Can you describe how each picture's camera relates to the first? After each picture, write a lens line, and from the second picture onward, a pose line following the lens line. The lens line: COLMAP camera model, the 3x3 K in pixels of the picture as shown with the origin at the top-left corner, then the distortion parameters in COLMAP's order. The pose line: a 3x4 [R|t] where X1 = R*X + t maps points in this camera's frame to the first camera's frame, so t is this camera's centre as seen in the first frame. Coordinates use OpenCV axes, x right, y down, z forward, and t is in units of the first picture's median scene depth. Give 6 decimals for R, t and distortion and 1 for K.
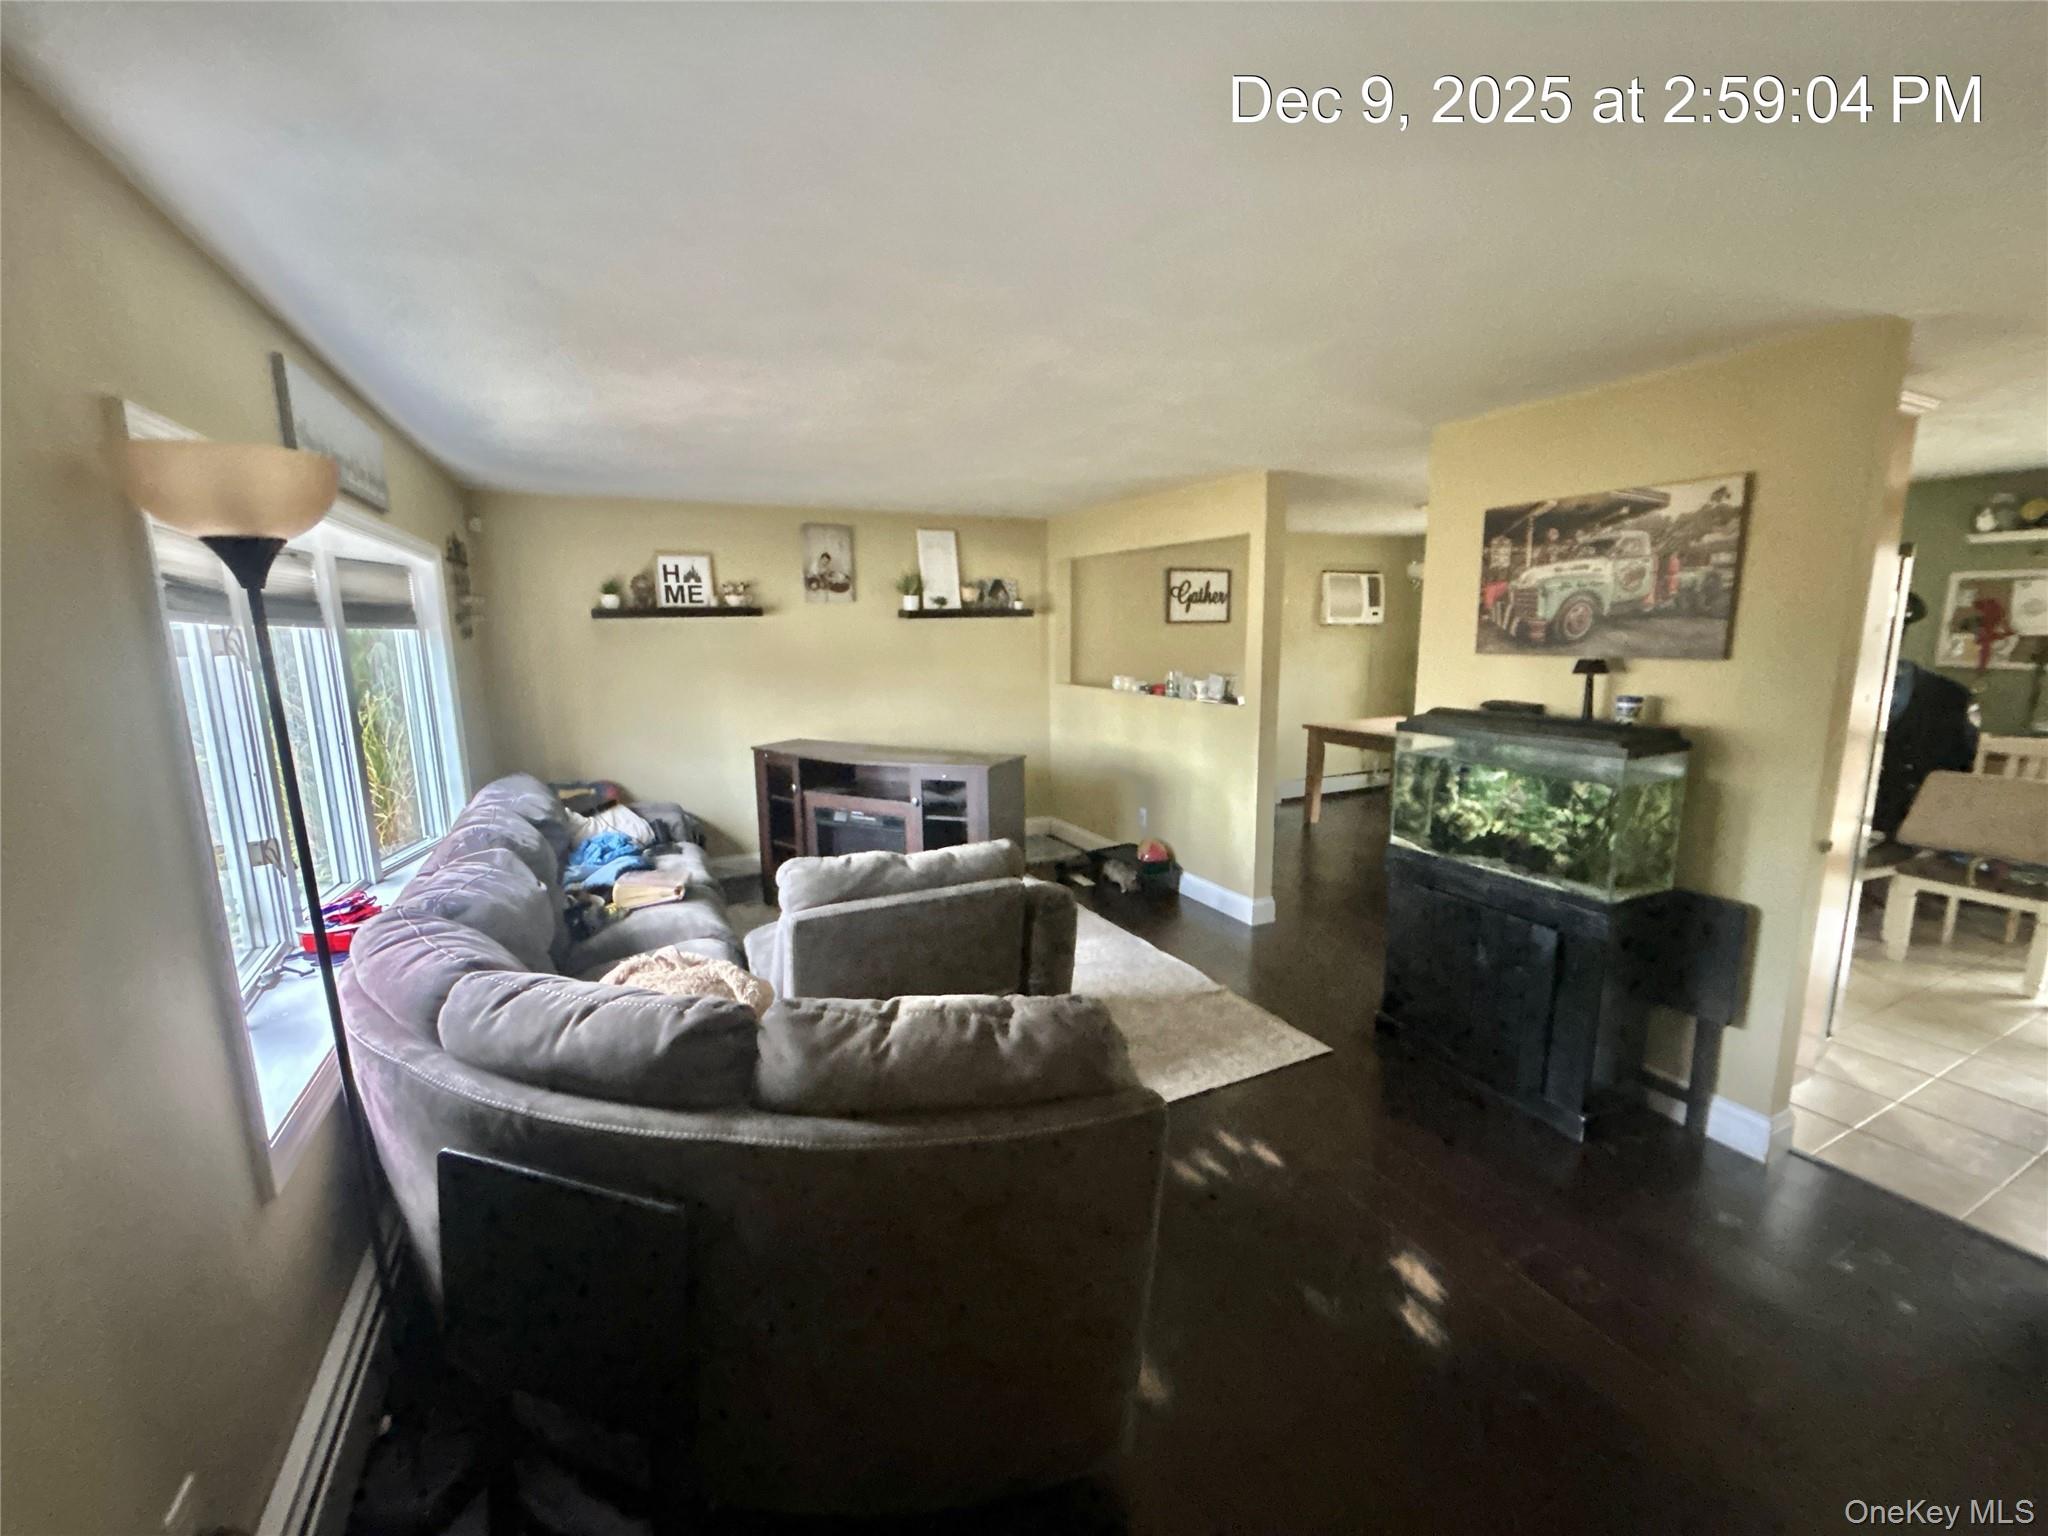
lens RADIAL K [[831.7, 0, 1024.9], [0, 831.7, 767.5], [0, 0, 1]] dist [-0.000020, -0.000001]
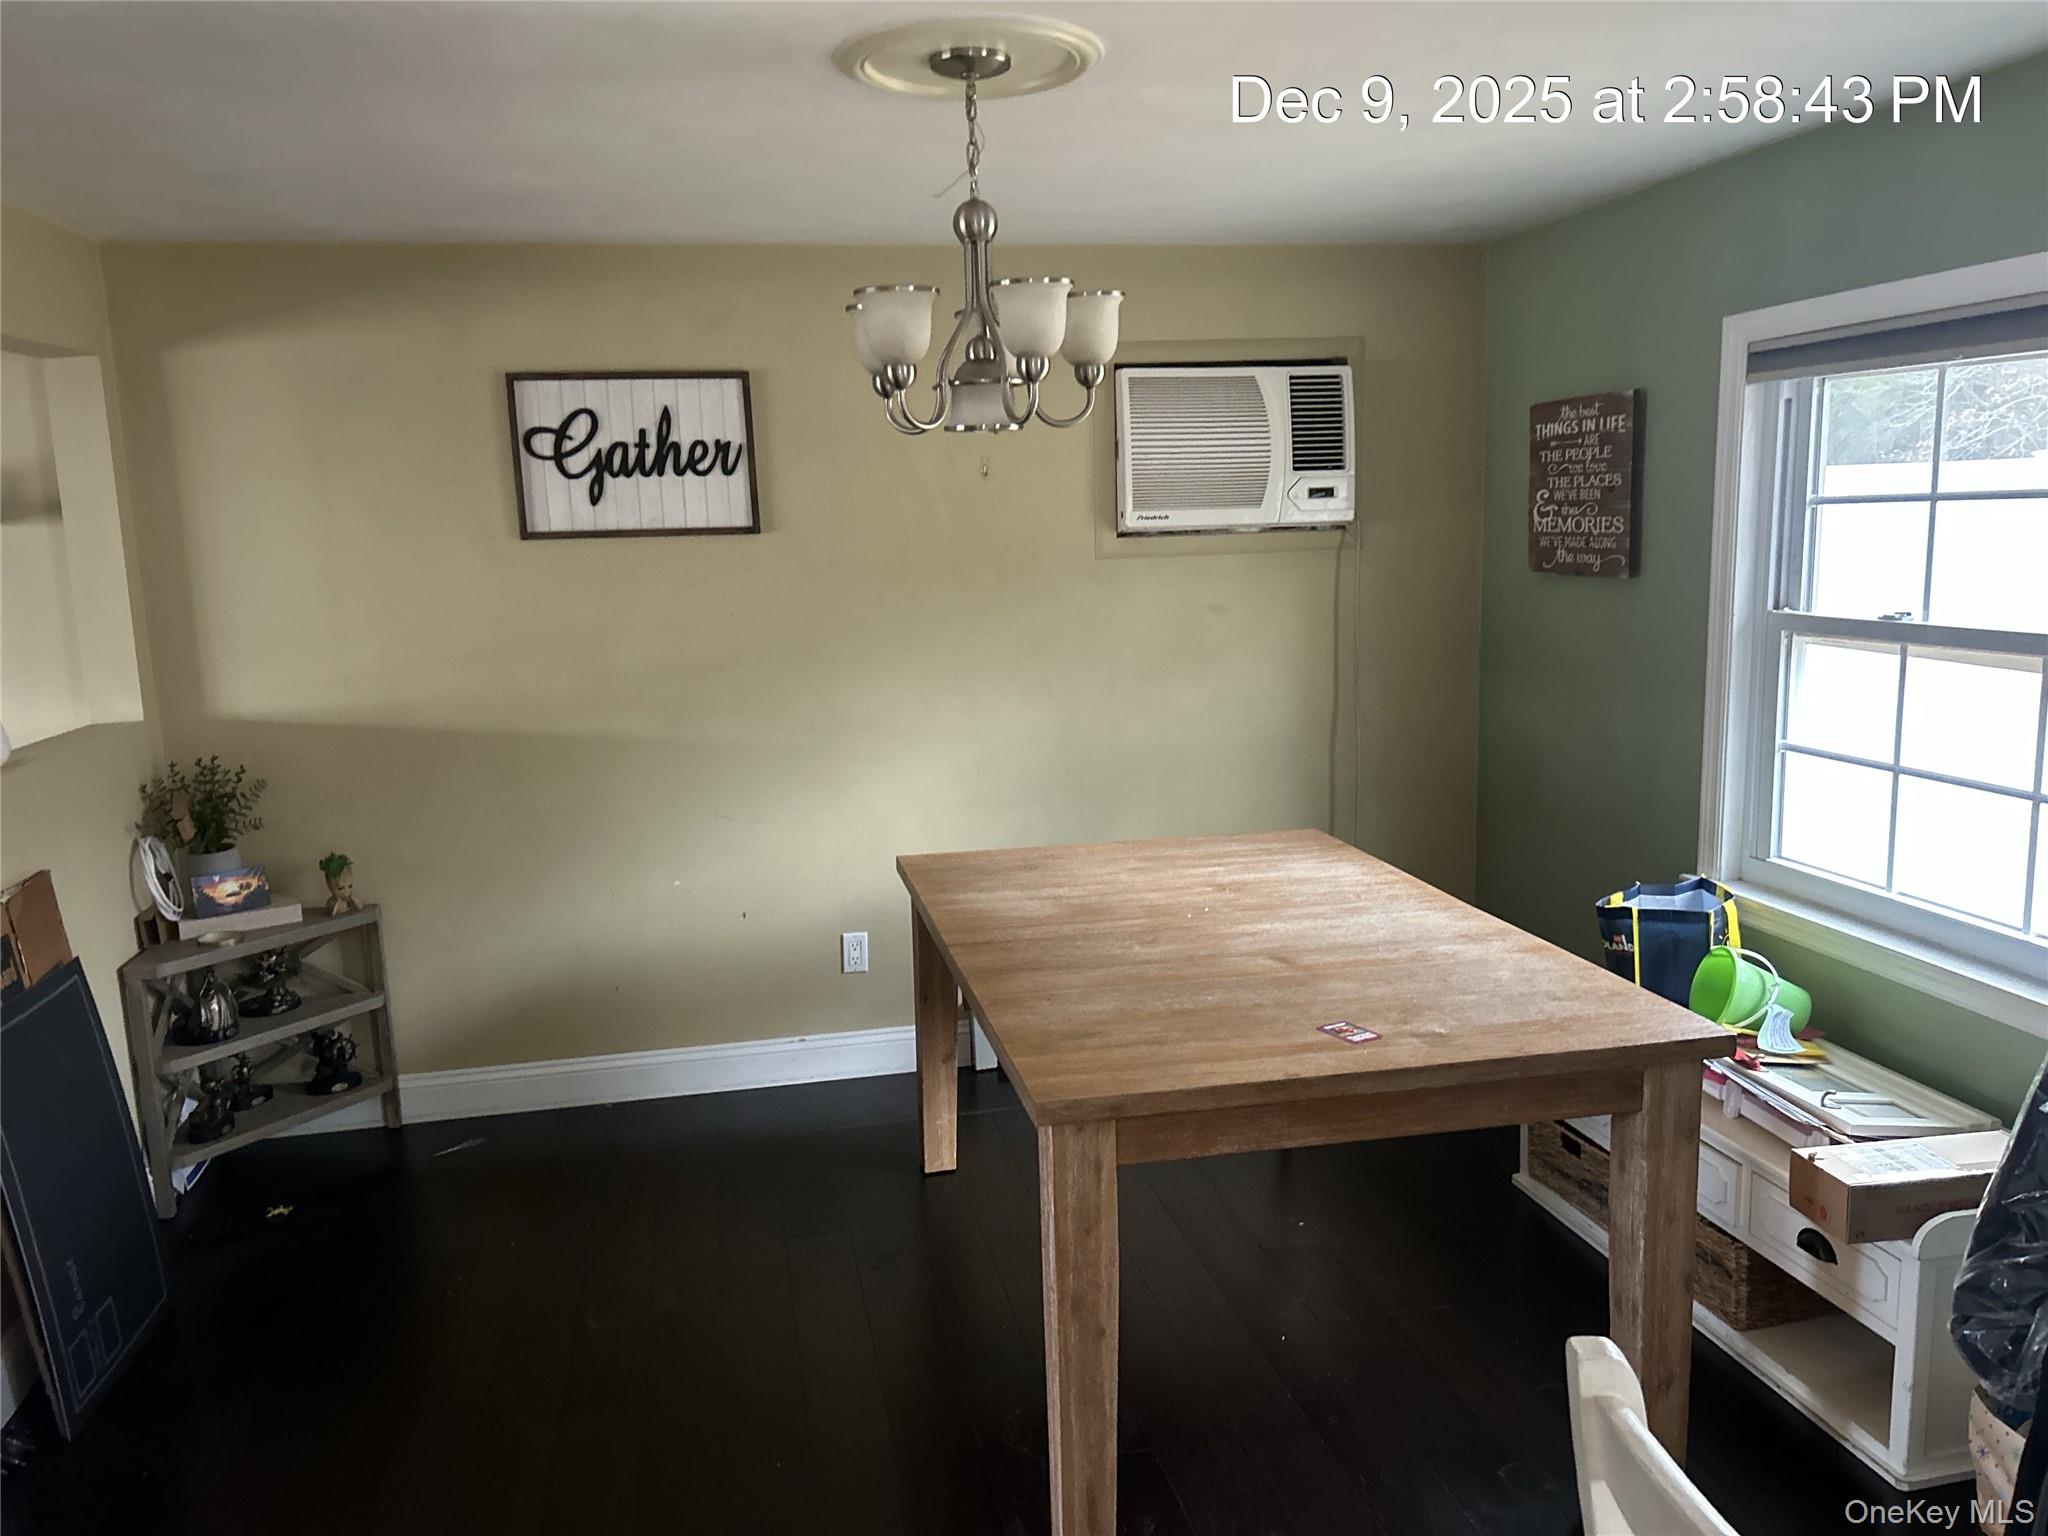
lens RADIAL K [[1543.0, 0, 1025.1], [0, 1543.0, 771.3], [0, 0, 1]] dist [0.007372, 0.000518]
pose [[0.968025, 0.024336, -0.249670, 0.508003], [-0.024905, 0.999689, 0.000883, -0.085532], [0.249614, 0.005364, 0.968331, 0.449029]]
